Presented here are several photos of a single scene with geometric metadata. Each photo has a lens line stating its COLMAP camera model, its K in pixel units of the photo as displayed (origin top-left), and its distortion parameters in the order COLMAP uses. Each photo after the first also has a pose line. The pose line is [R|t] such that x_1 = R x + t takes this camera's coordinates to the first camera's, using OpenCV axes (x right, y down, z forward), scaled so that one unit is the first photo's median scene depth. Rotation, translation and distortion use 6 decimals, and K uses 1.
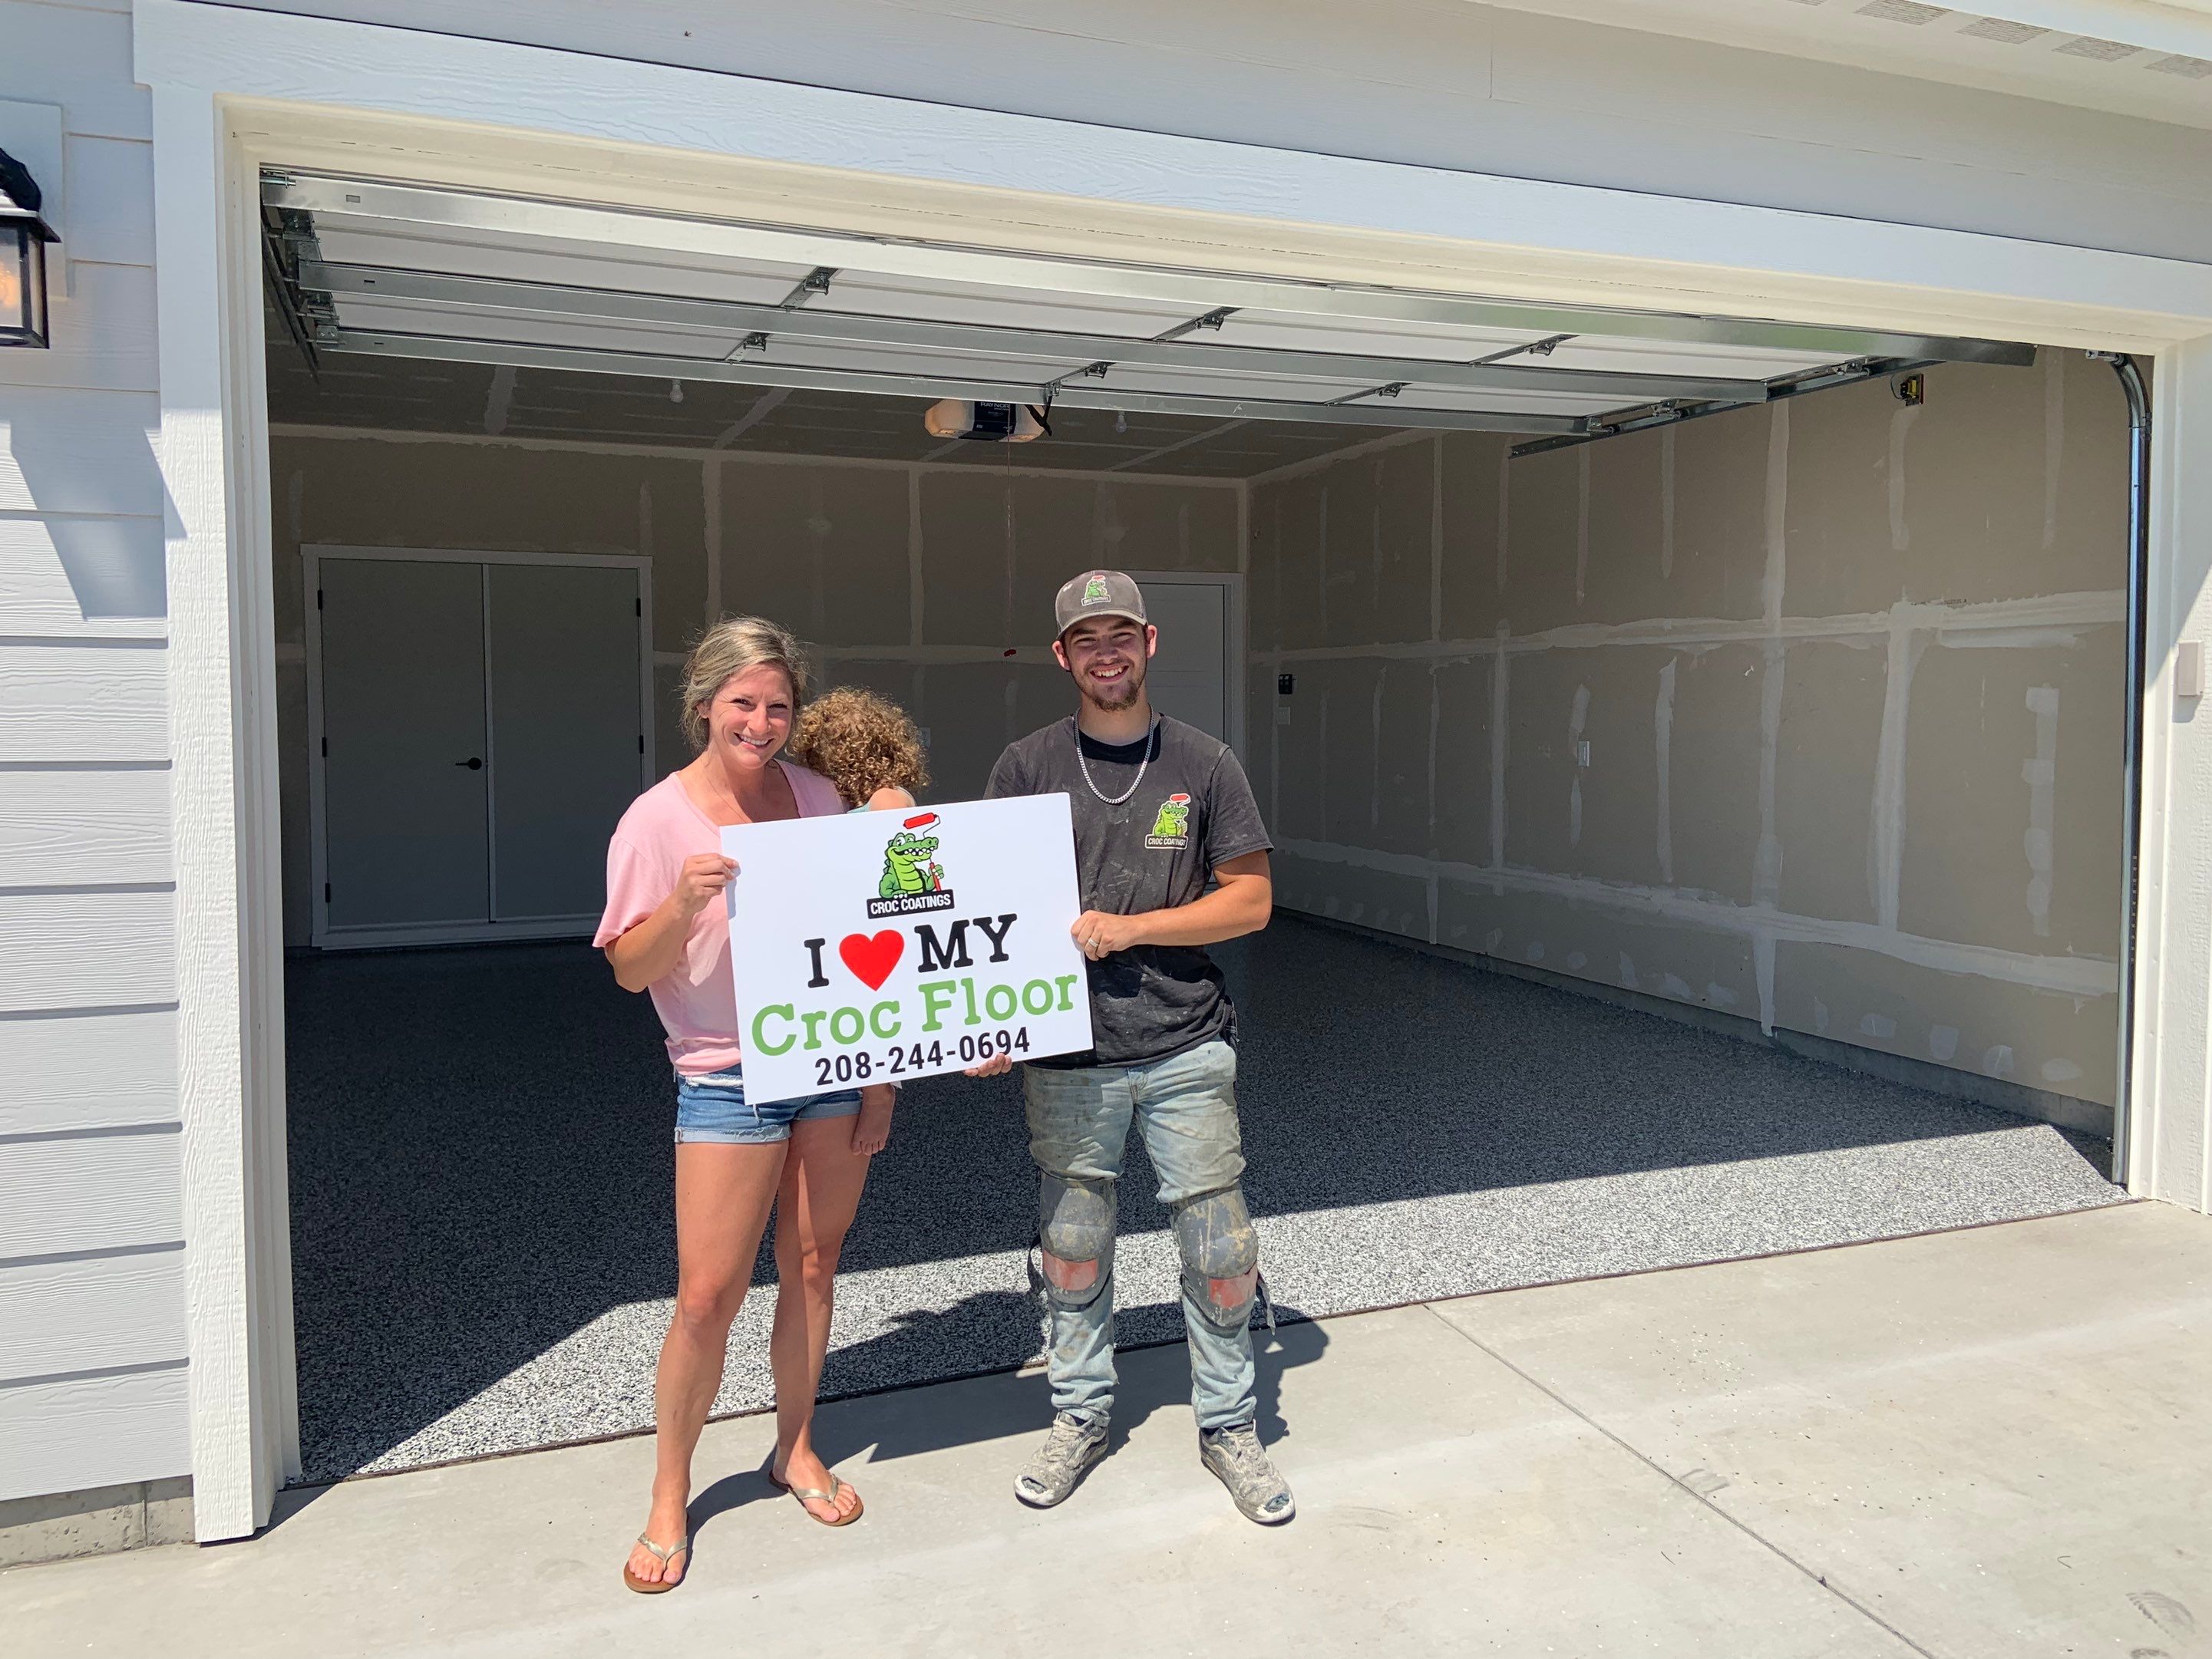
lens RADIAL K [[1666.2, 0, 1098.7], [0, 1666.2, 796.5], [0, 0, 1]] dist [0.121868, -0.148769]
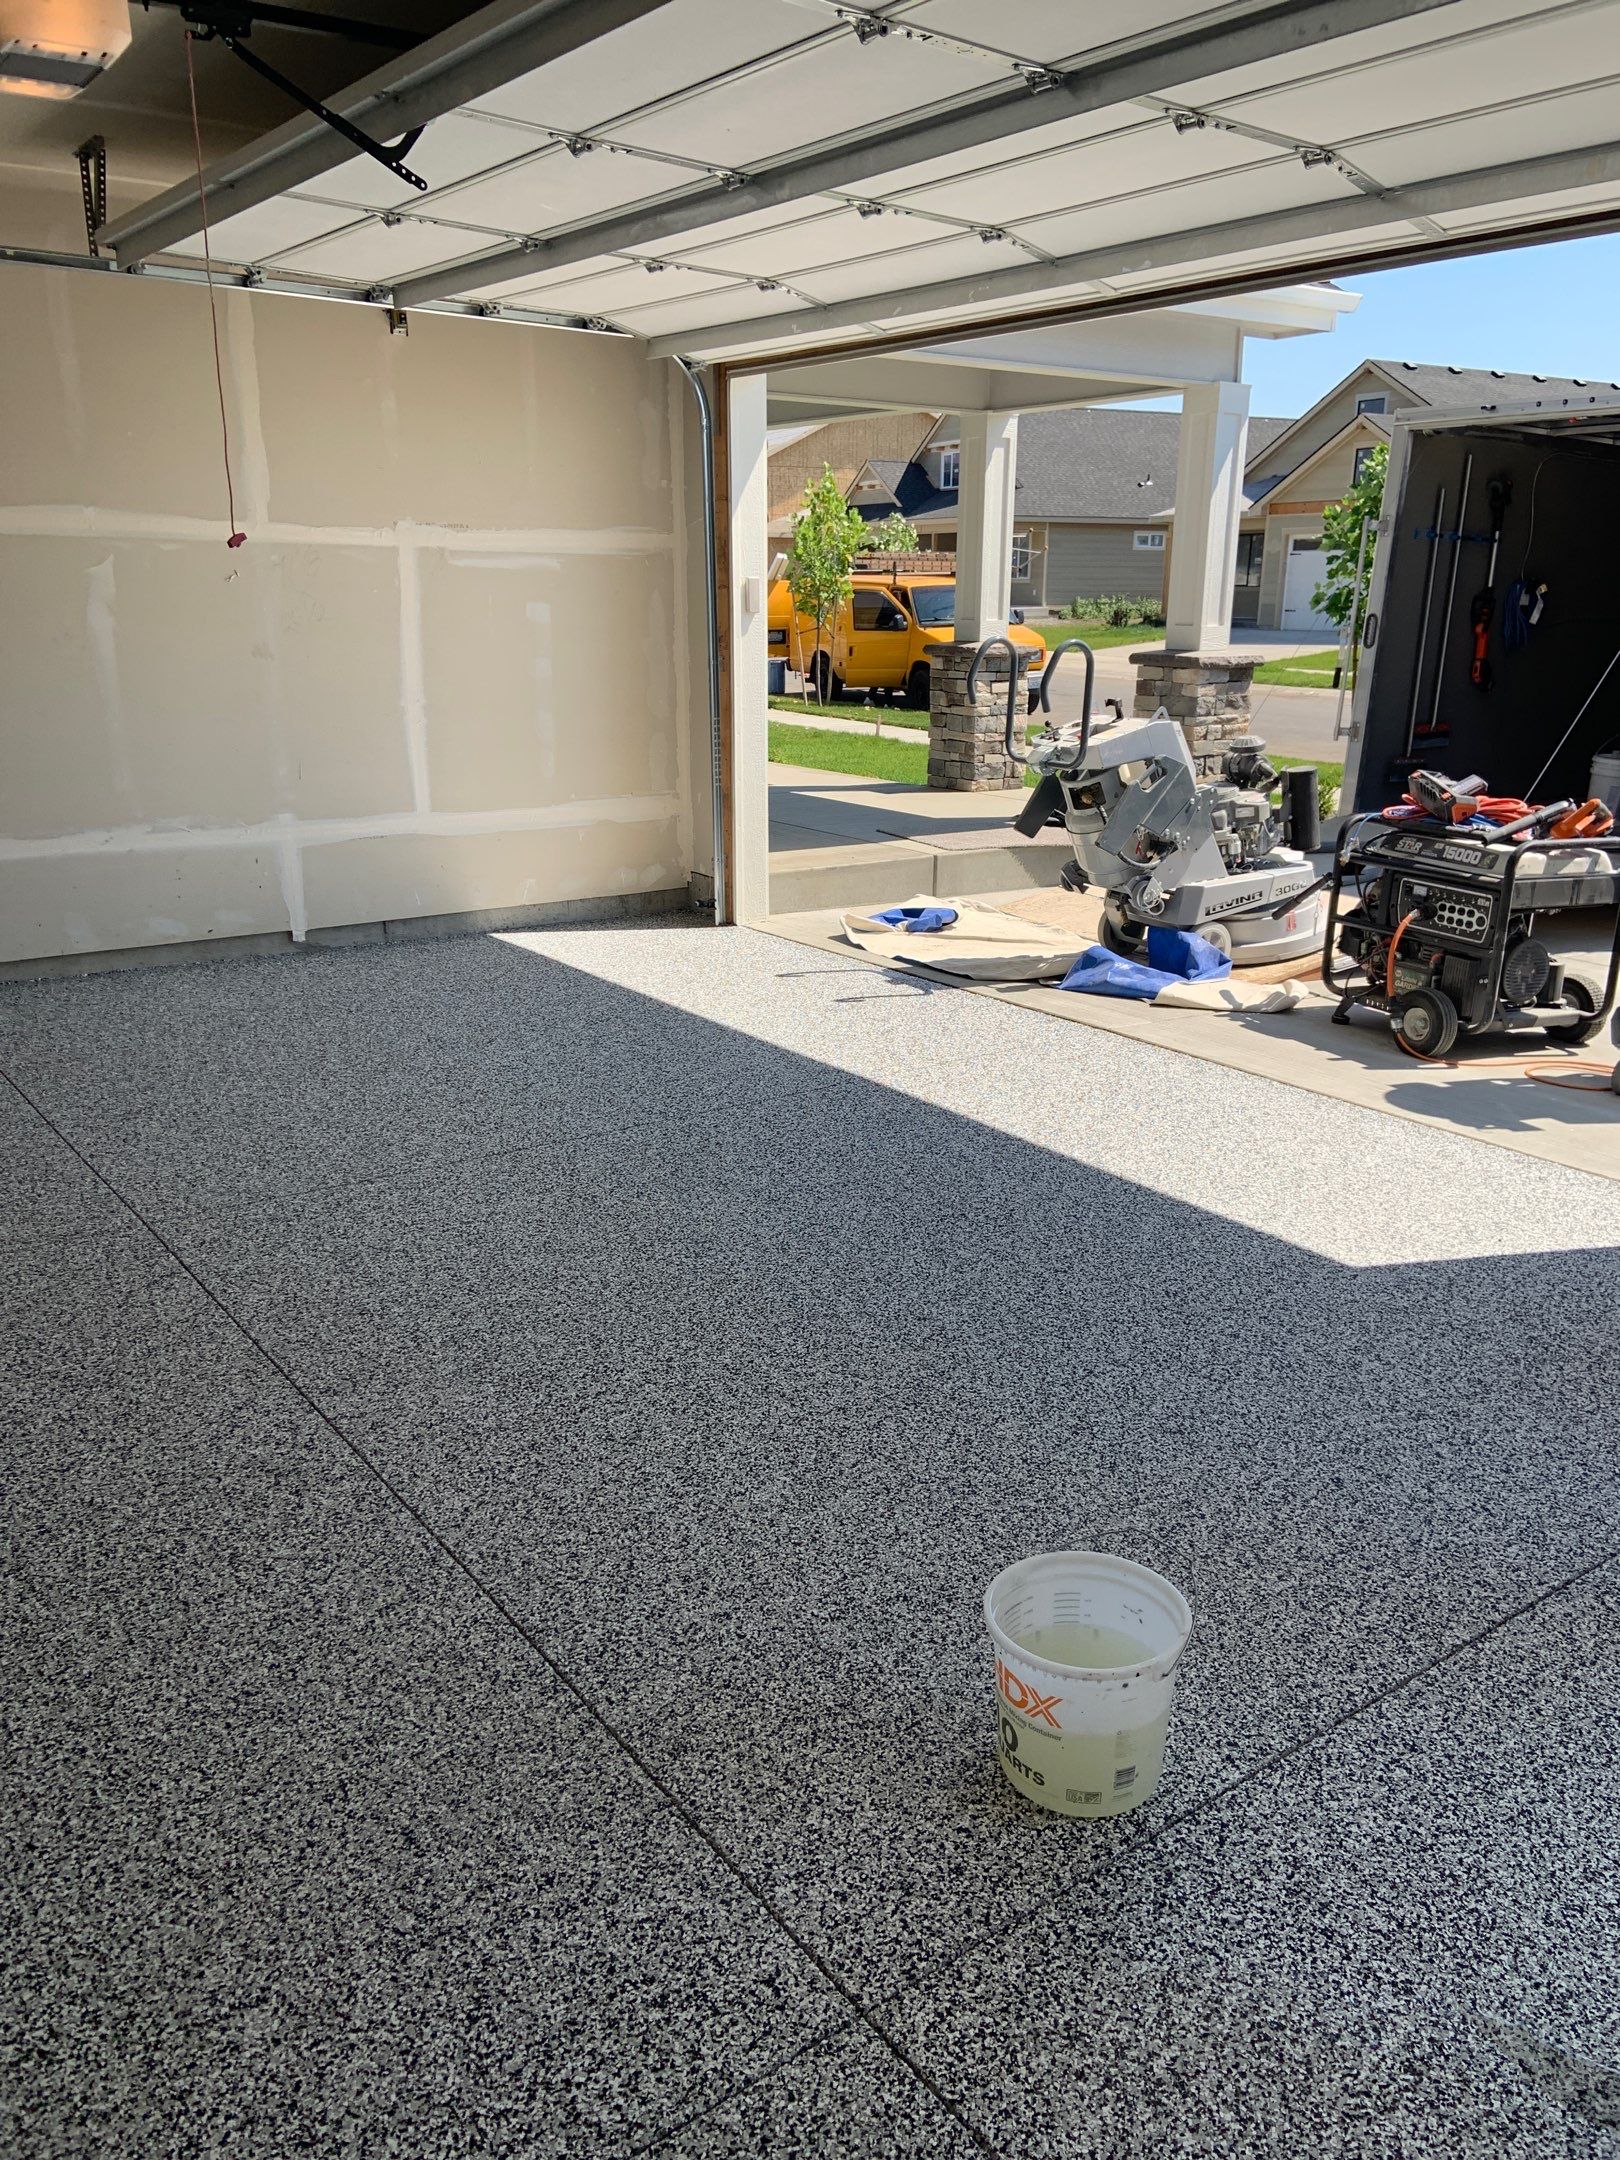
lens RADIAL K [[1627.2, 0, 840.8], [0, 1627.2, 1073.0], [0, 0, 1]] dist [0.121868, -0.148769]
pose [[-0.268534, -0.274364, 0.923371, -0.555155], [0.045282, 0.953924, 0.296611, -0.057920], [-0.962205, 0.121462, -0.243737, 0.778987]]
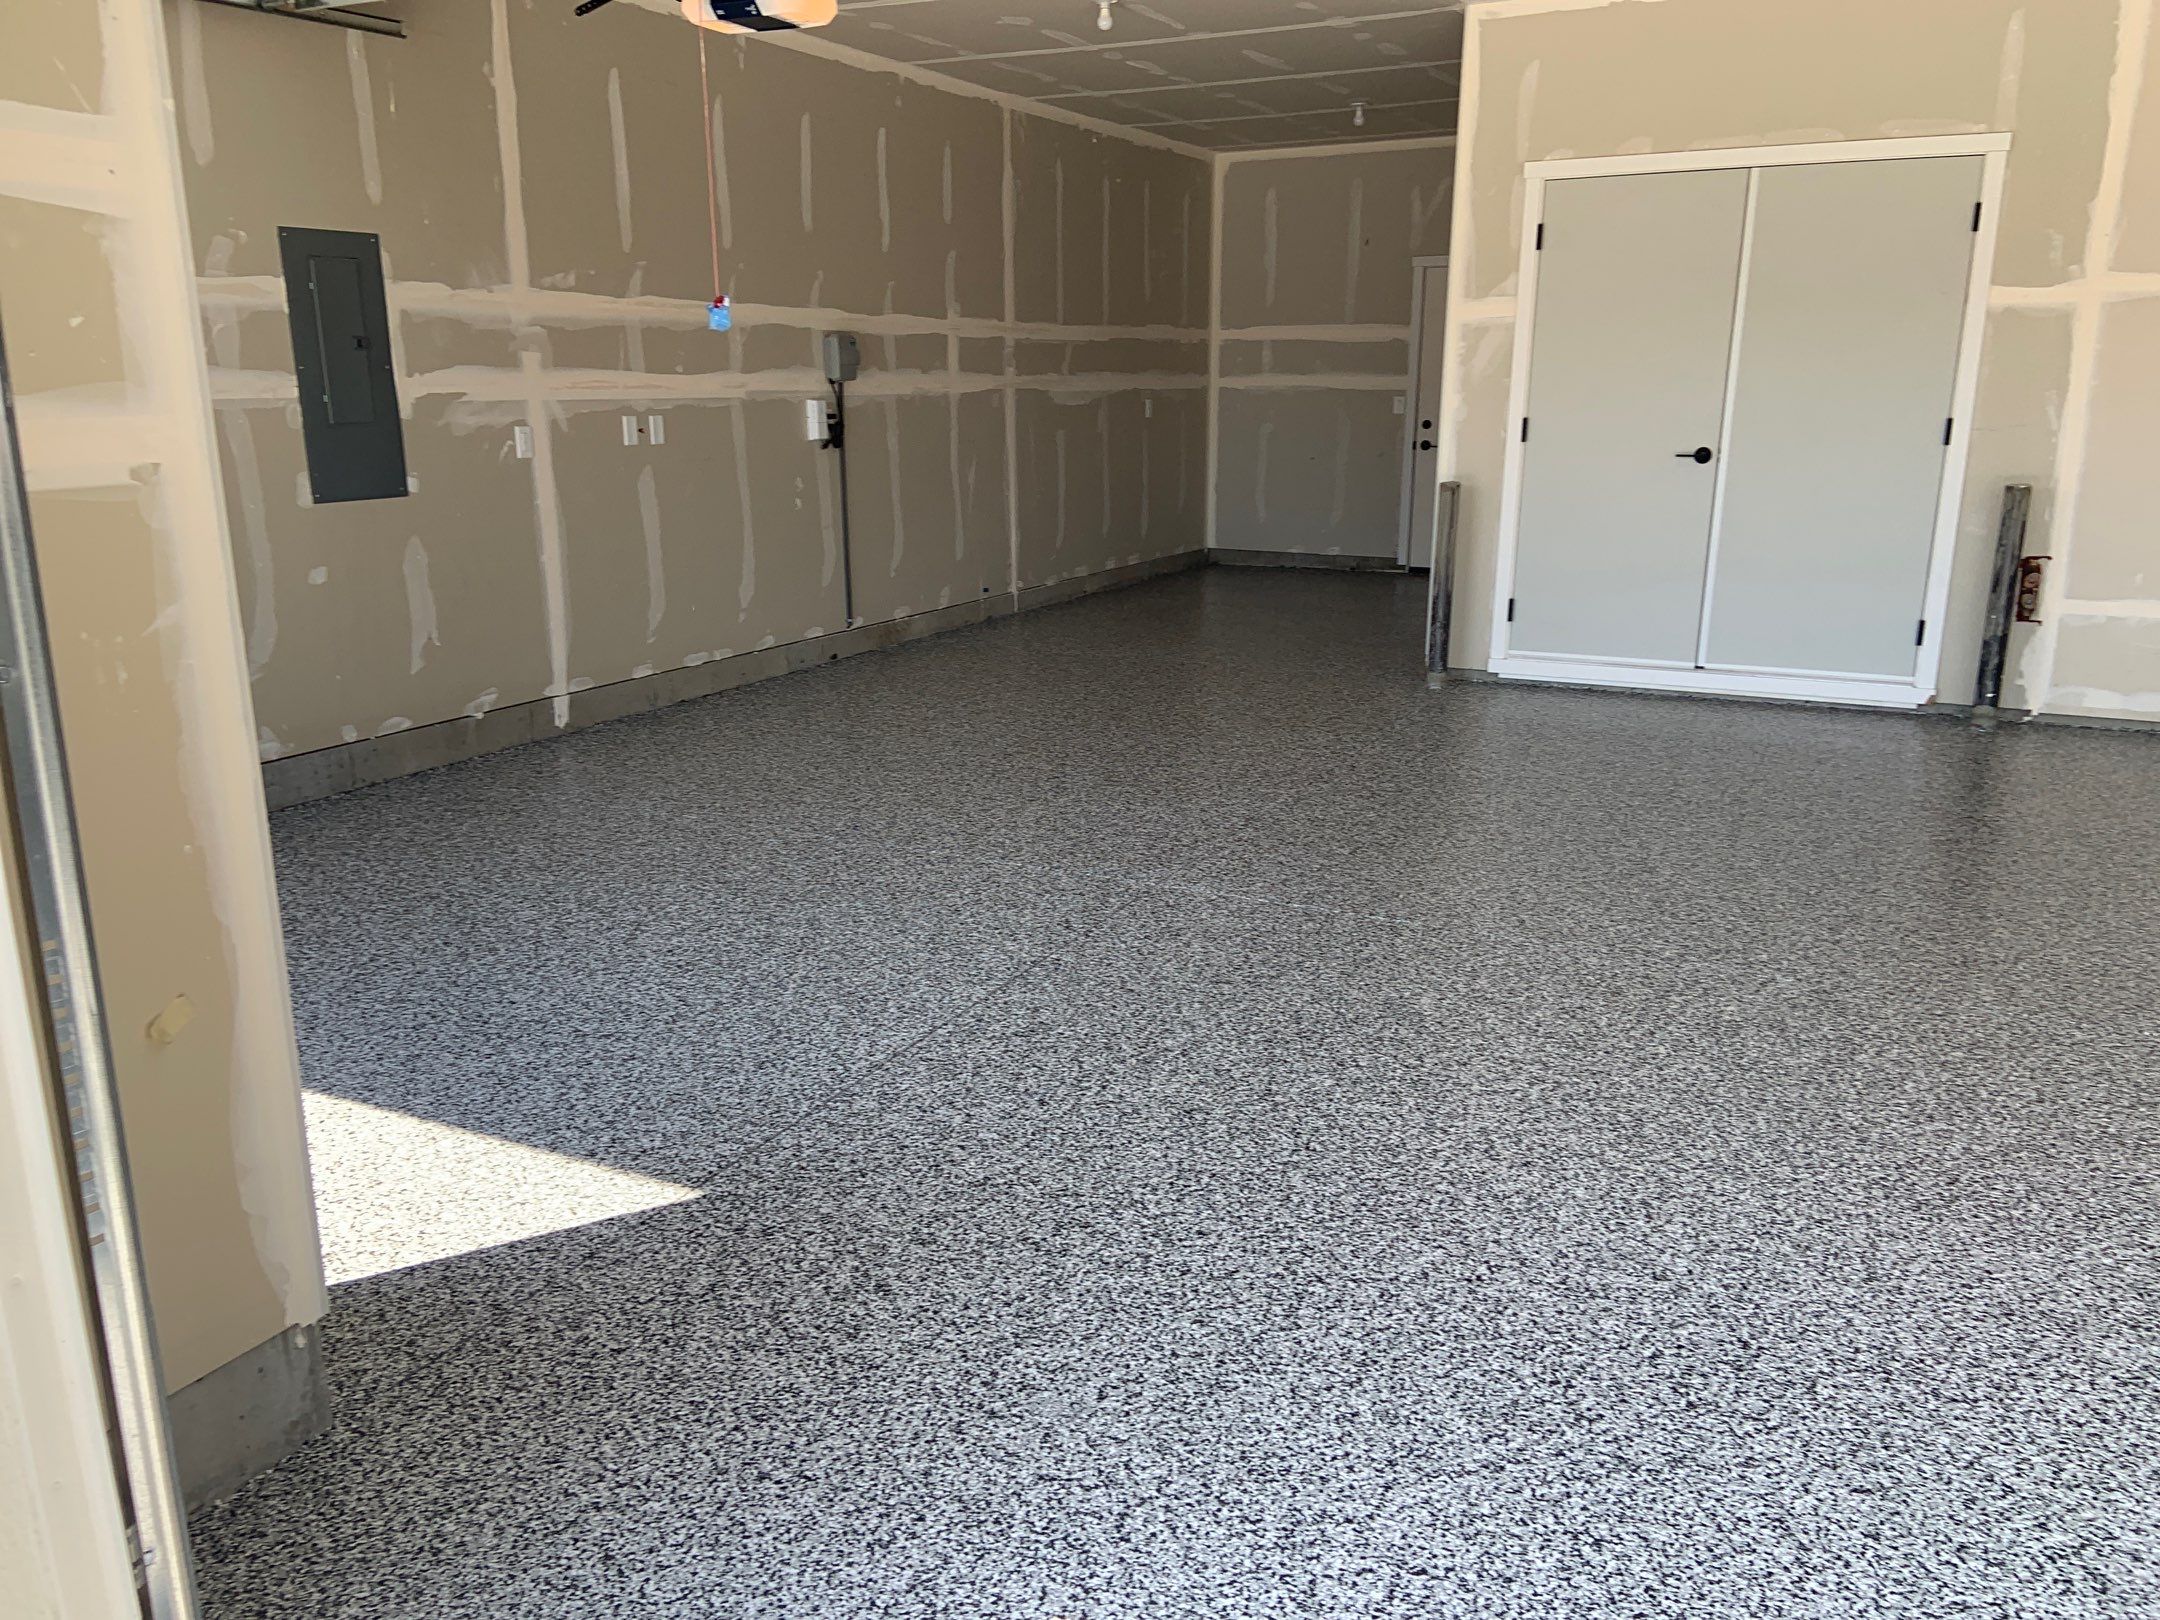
lens RADIAL K [[1627.2, 0, 1111.7], [0, 1627.2, 804.6], [0, 0, 1]] dist [0.121868, -0.148769]
pose [[0.663853, 0.193332, -0.722442, 0.018730], [-0.039833, 0.973777, 0.223990, -0.025597], [0.746802, -0.119919, 0.654146, 0.349444]]
